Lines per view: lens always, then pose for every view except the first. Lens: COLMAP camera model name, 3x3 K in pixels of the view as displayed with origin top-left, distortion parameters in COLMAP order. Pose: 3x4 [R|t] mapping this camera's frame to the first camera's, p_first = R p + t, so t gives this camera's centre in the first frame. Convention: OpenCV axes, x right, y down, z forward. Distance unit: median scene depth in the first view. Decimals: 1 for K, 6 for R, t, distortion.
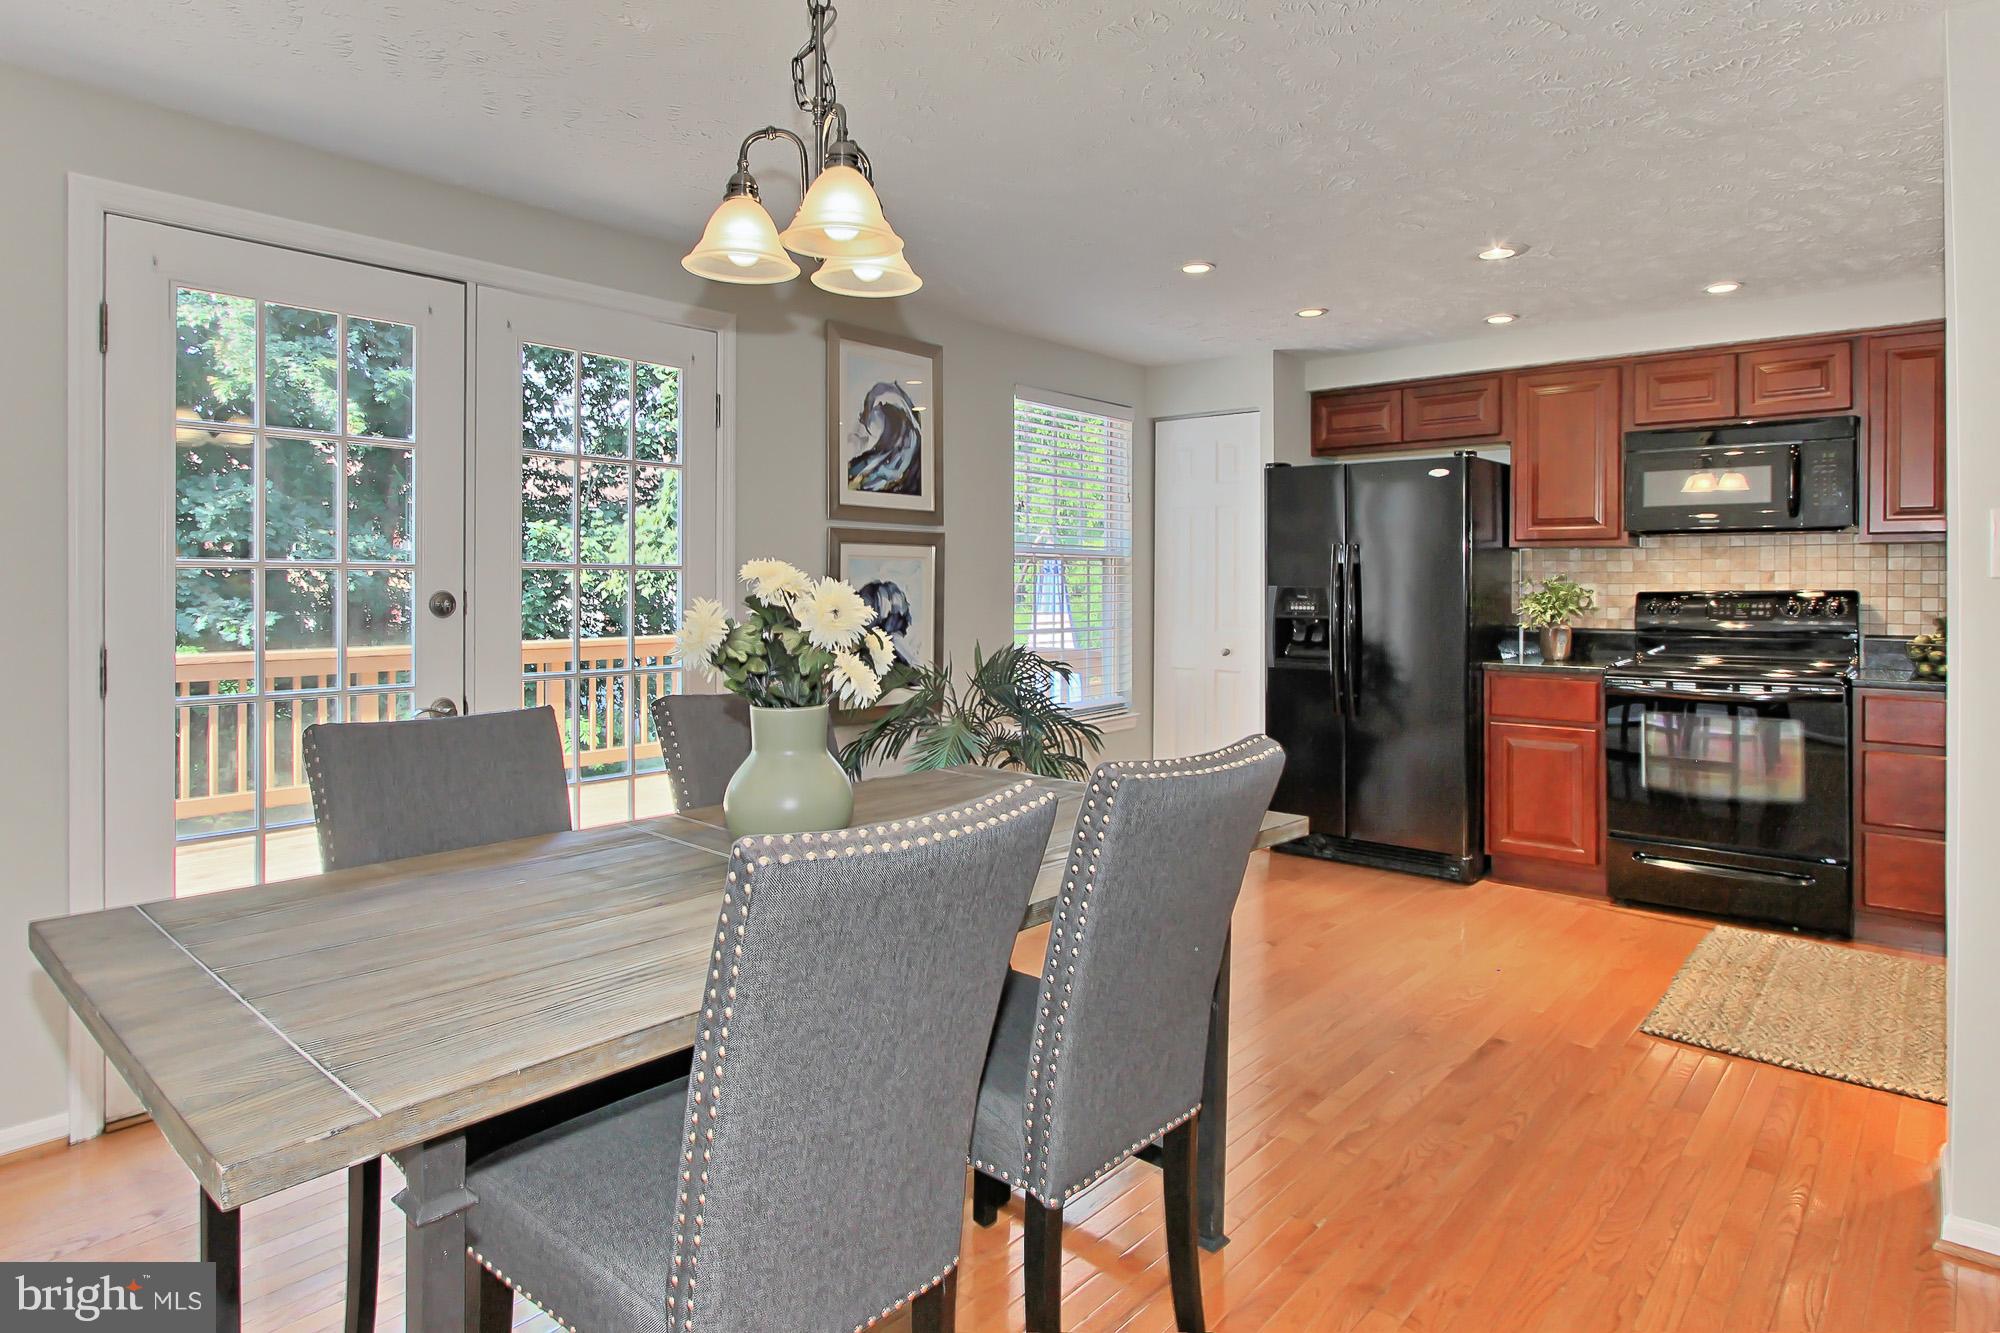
lens RADIAL K [[1095.4, 0, 948.0], [0, 1095.4, 577.3], [0, 0, 1]] dist [0.001869, -0.000758]
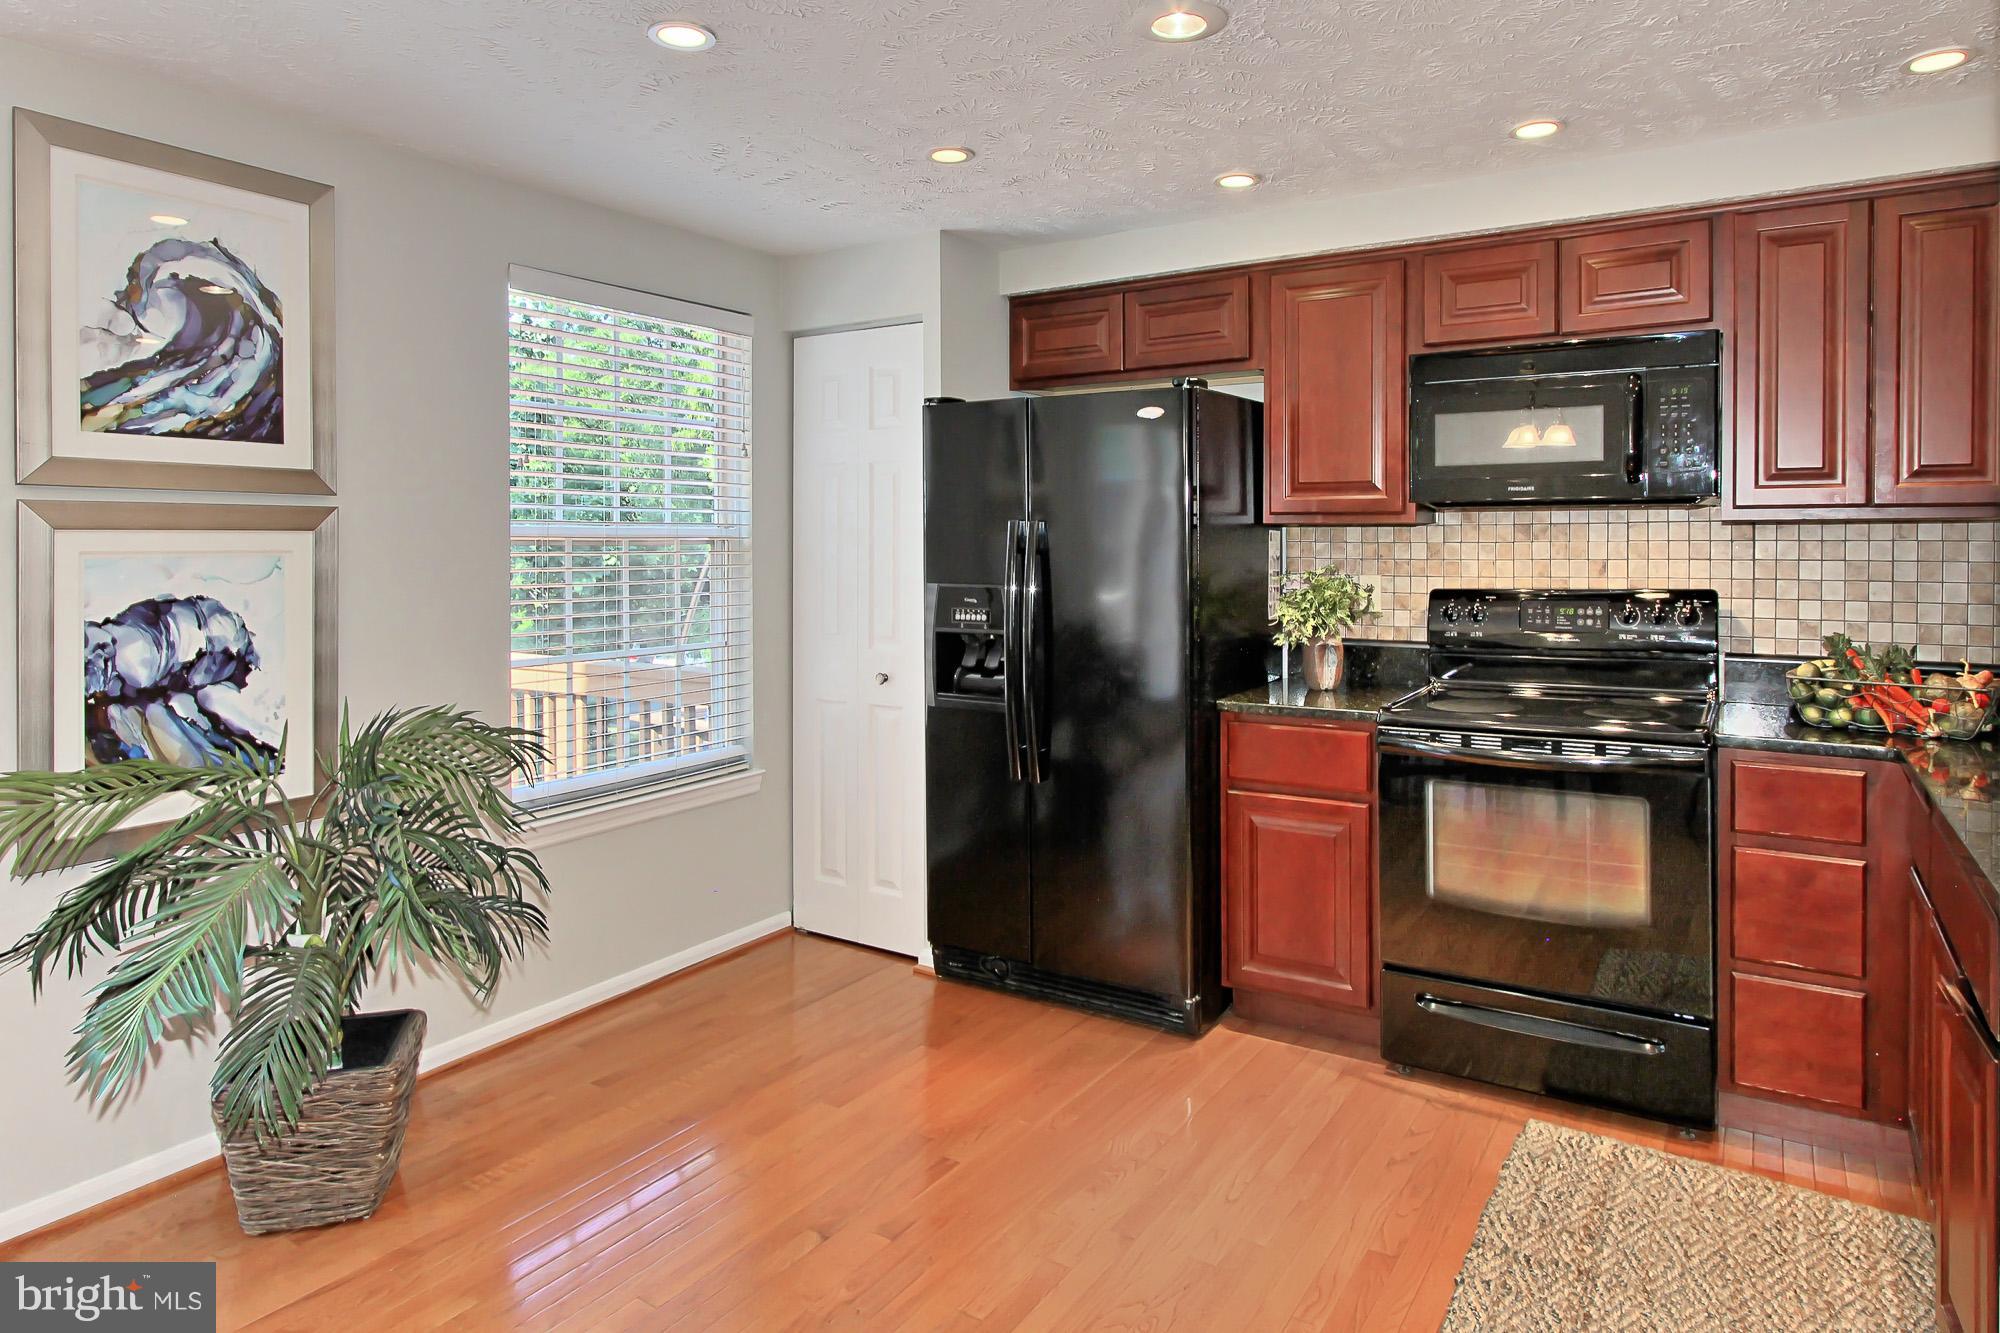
lens RADIAL K [[1202.3, 0, 1001.1], [0, 1202.3, 551.4], [0, 0, 1]] dist [-0.006480, -0.000017]
pose [[0.983303, -0.010002, 0.181702, 0.231672], [0.007902, 0.999893, 0.012280, -0.022509], [-0.181805, -0.010639, 0.983277, 0.313821]]
